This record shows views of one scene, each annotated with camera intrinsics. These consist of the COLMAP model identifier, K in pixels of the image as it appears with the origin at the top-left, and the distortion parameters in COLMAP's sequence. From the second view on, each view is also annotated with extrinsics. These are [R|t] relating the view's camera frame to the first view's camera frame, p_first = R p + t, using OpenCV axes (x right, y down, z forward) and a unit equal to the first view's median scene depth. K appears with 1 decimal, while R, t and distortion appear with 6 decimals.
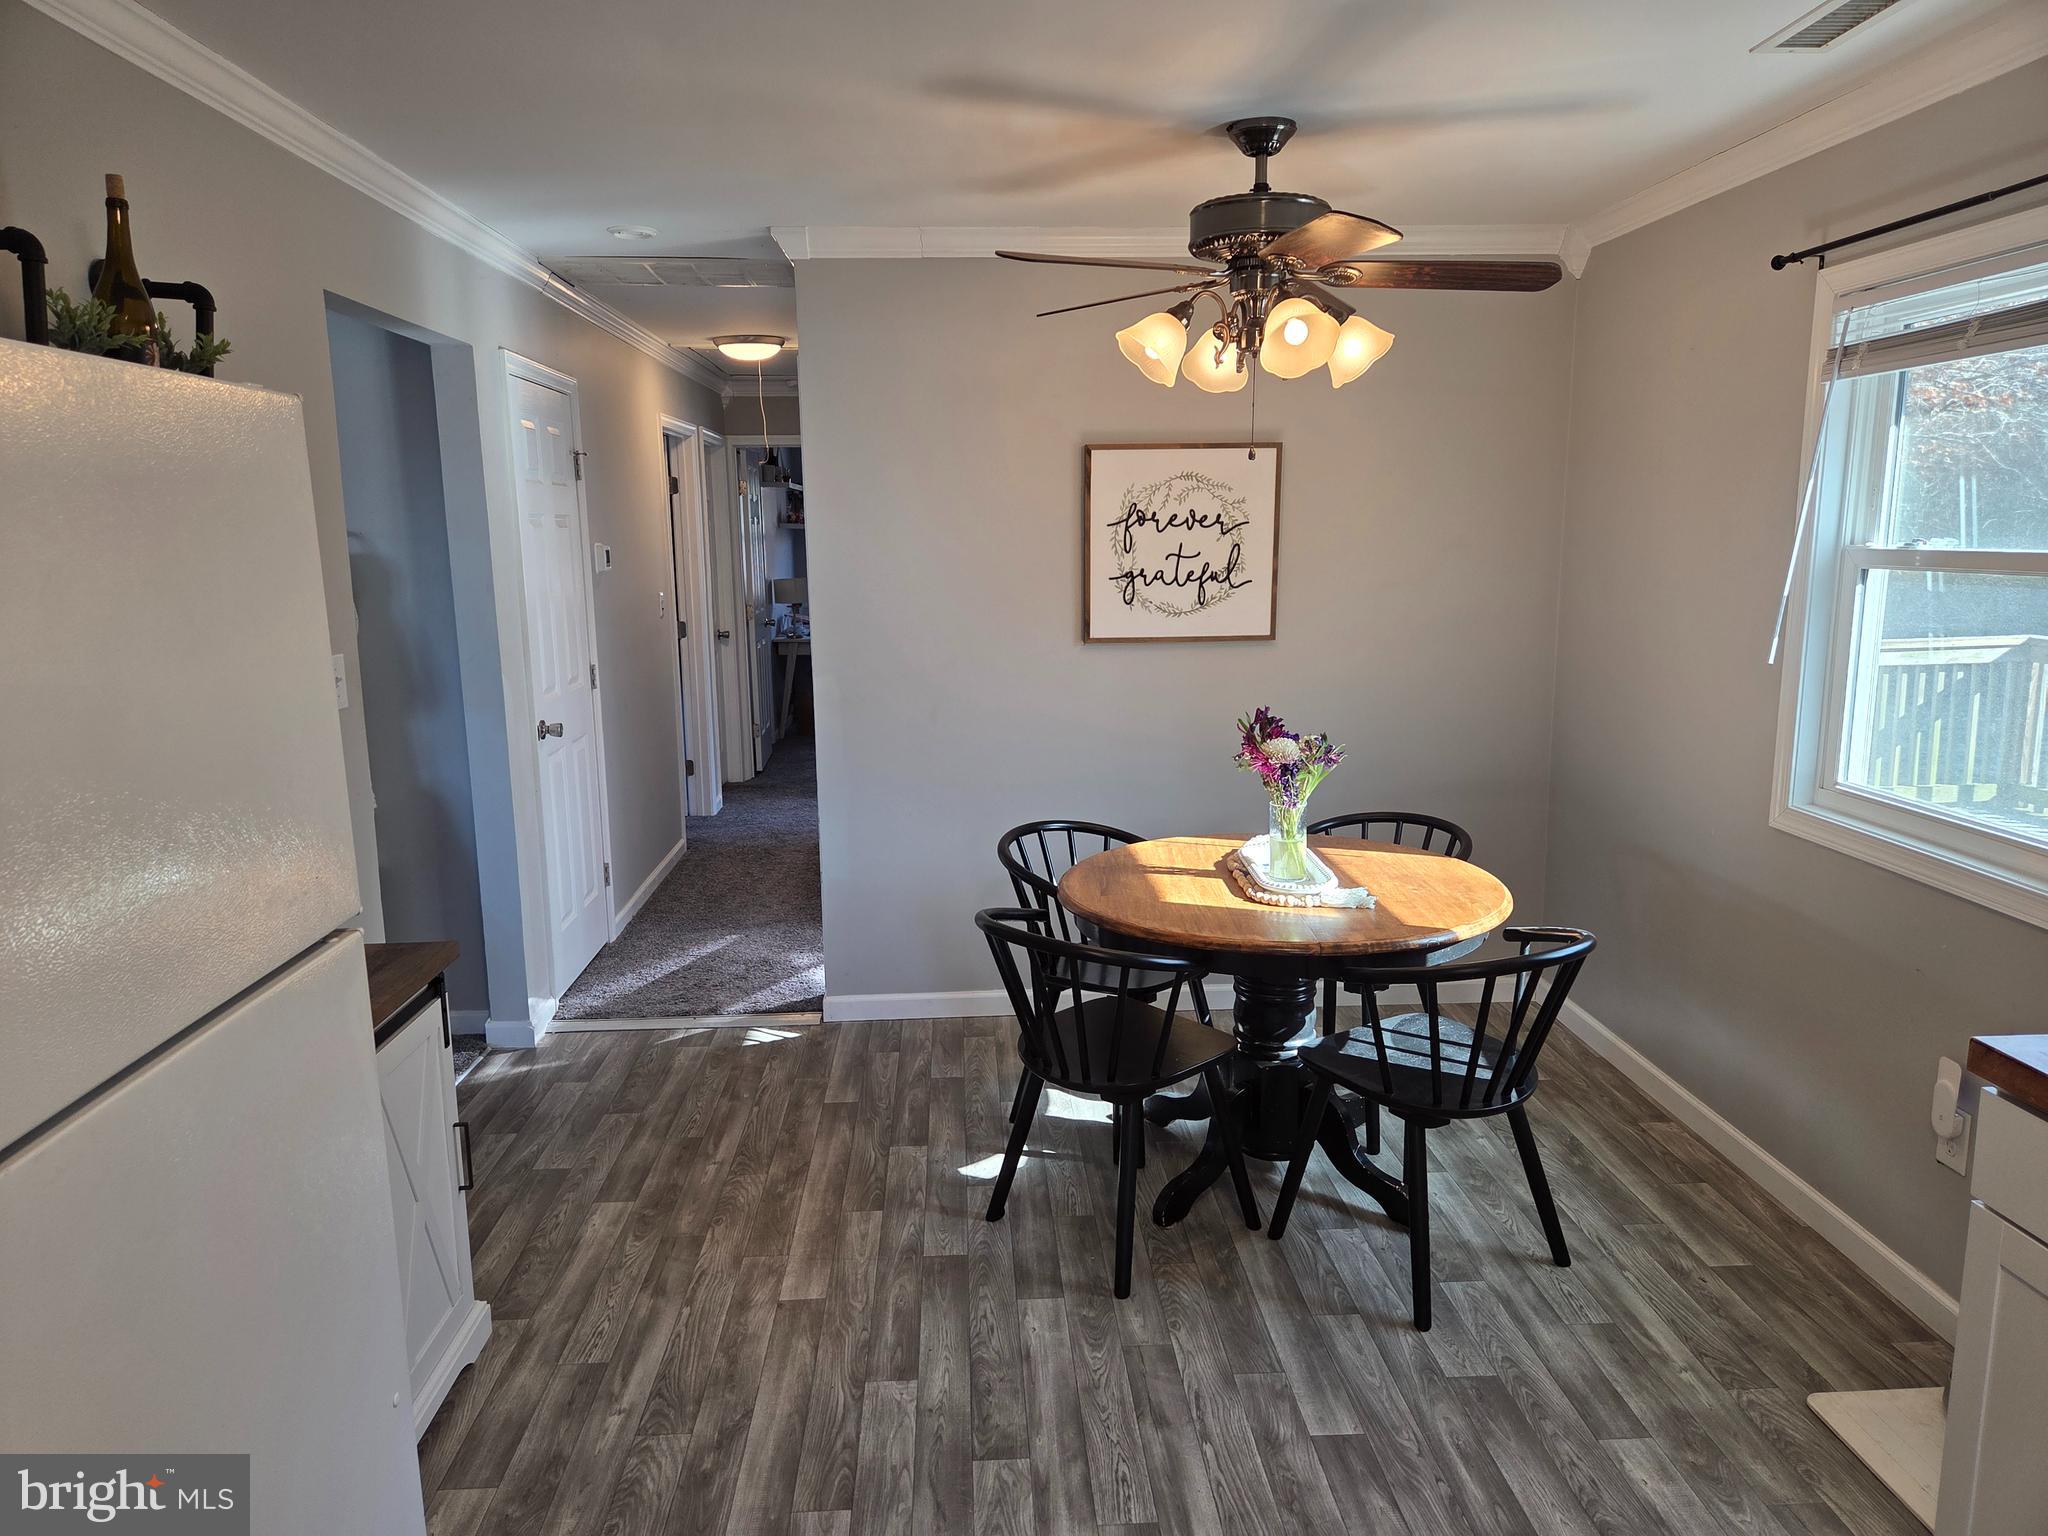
lens RADIAL K [[1353.3, 0, 1017.9], [0, 1353.3, 779.1], [0, 0, 1]] dist [0.073811, -0.066479]
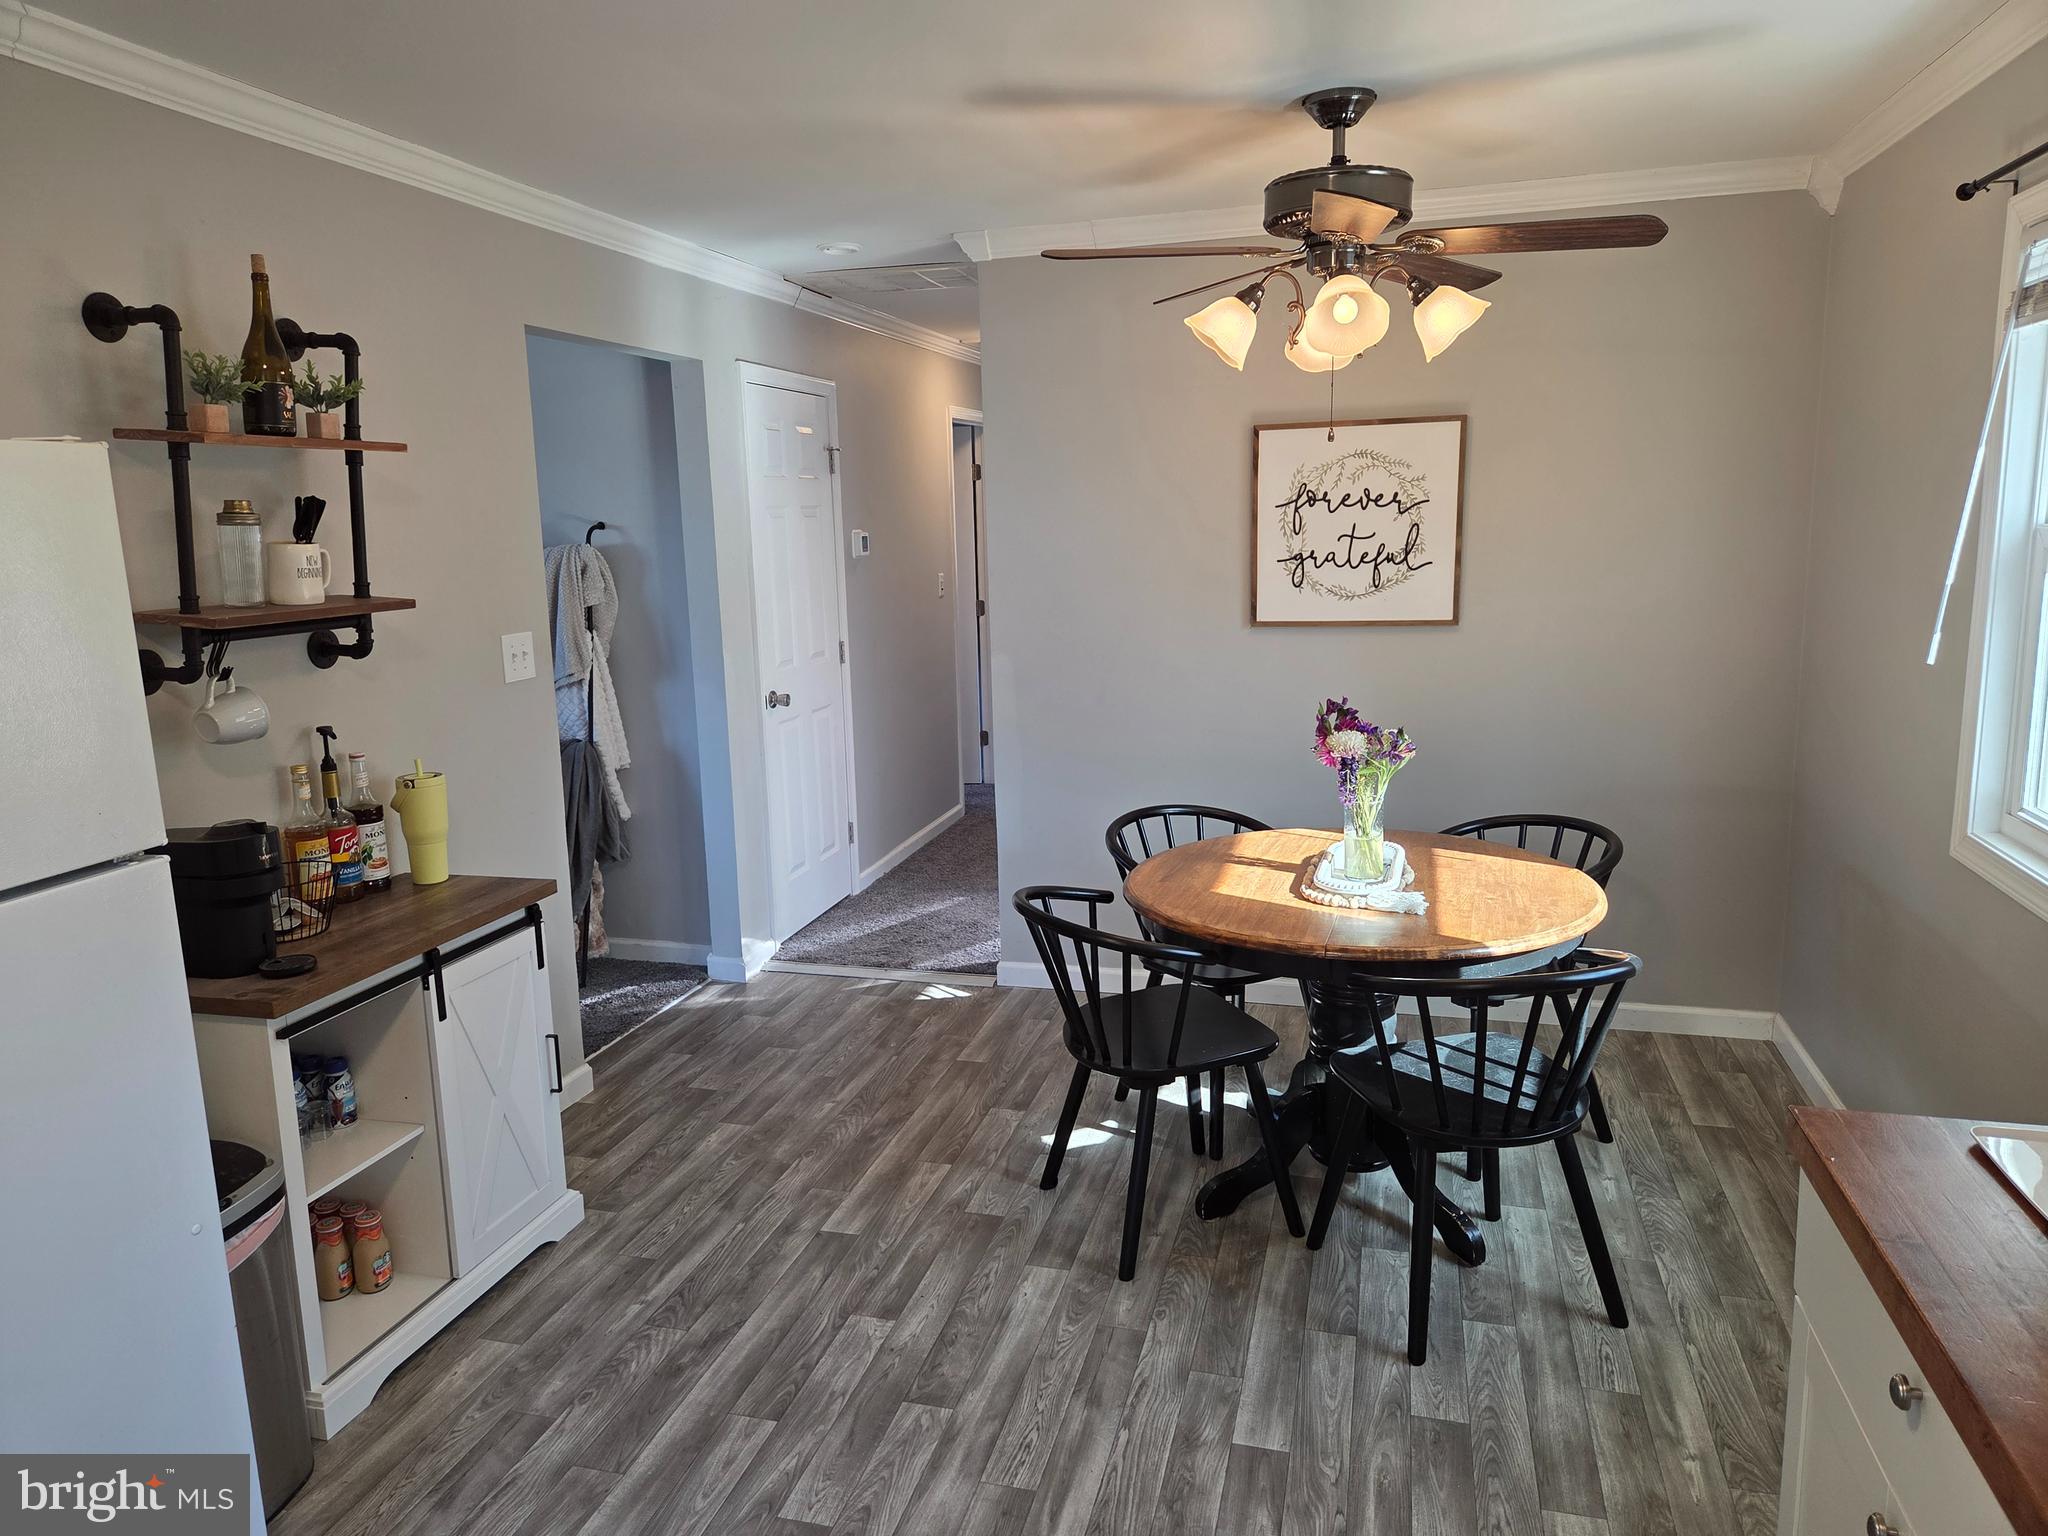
lens RADIAL K [[1353.3, 0, 1011.9], [0, 1353.3, 753.7], [0, 0, 1]] dist [0.073811, -0.066479]
pose [[0.948071, 0.040613, -0.315454, 0.274046], [-0.040307, 0.999159, 0.007498, -0.011764], [0.315493, 0.005607, 0.948911, 0.012393]]
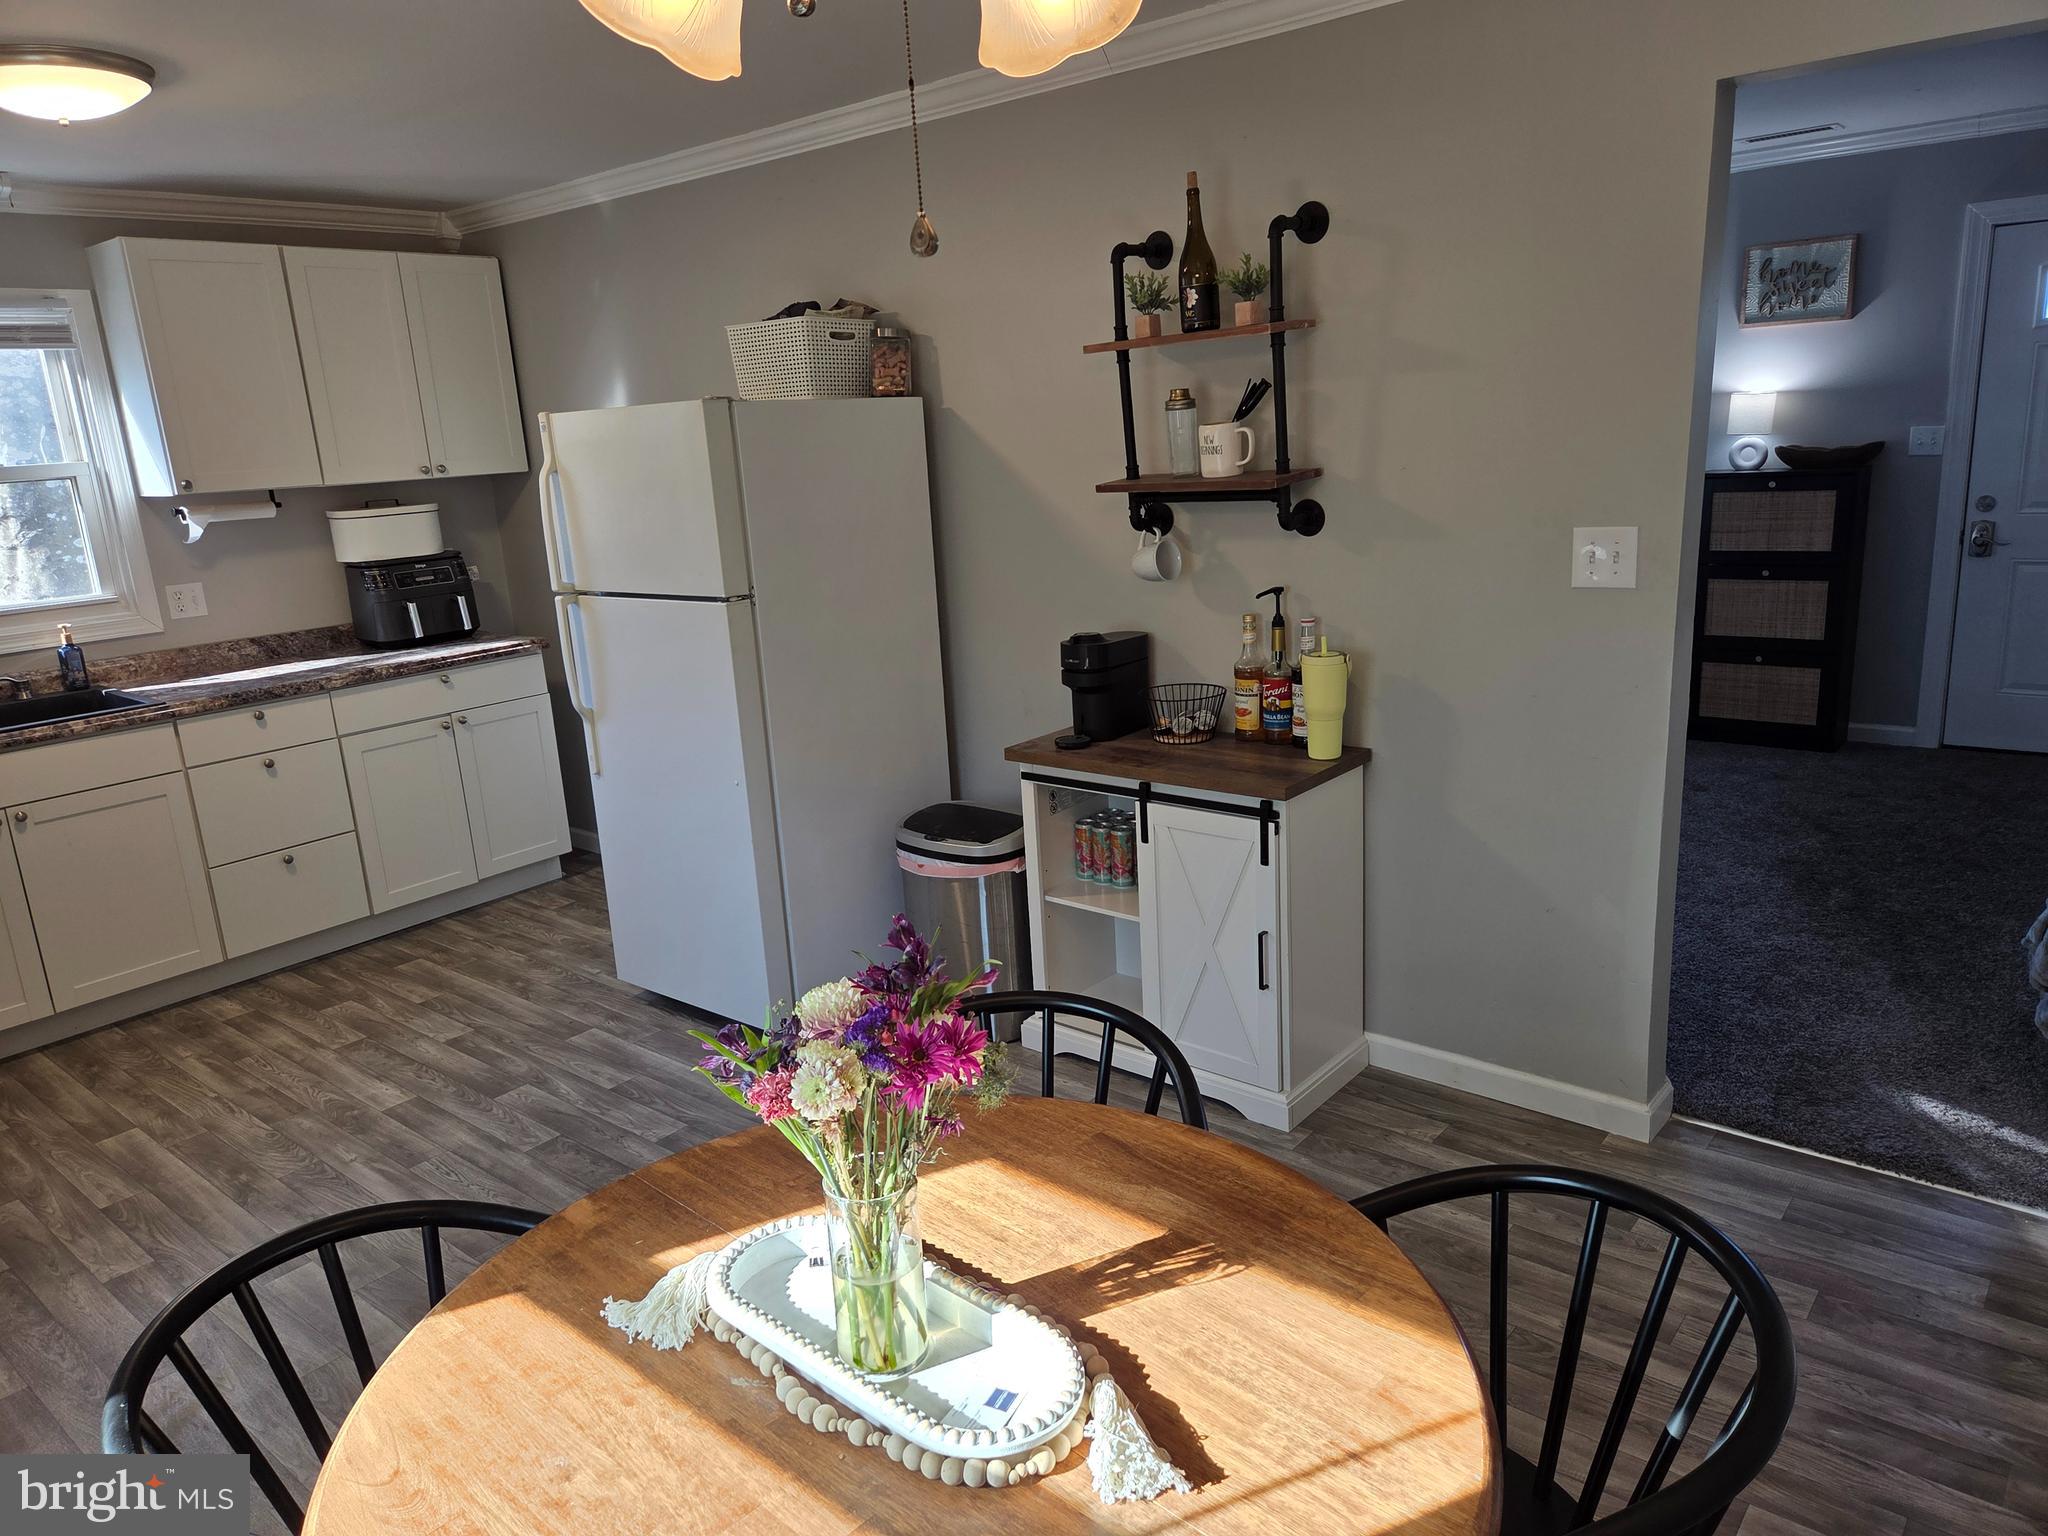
lens RADIAL K [[1353.3, 0, 1020.5], [0, 1353.3, 777.4], [0, 0, 1]] dist [0.073811, -0.066479]
pose [[-0.676918, 0.233940, -0.697892, 0.428319], [-0.062214, 0.926571, 0.370940, -0.241807], [0.733424, 0.294515, -0.612658, 1.280408]]
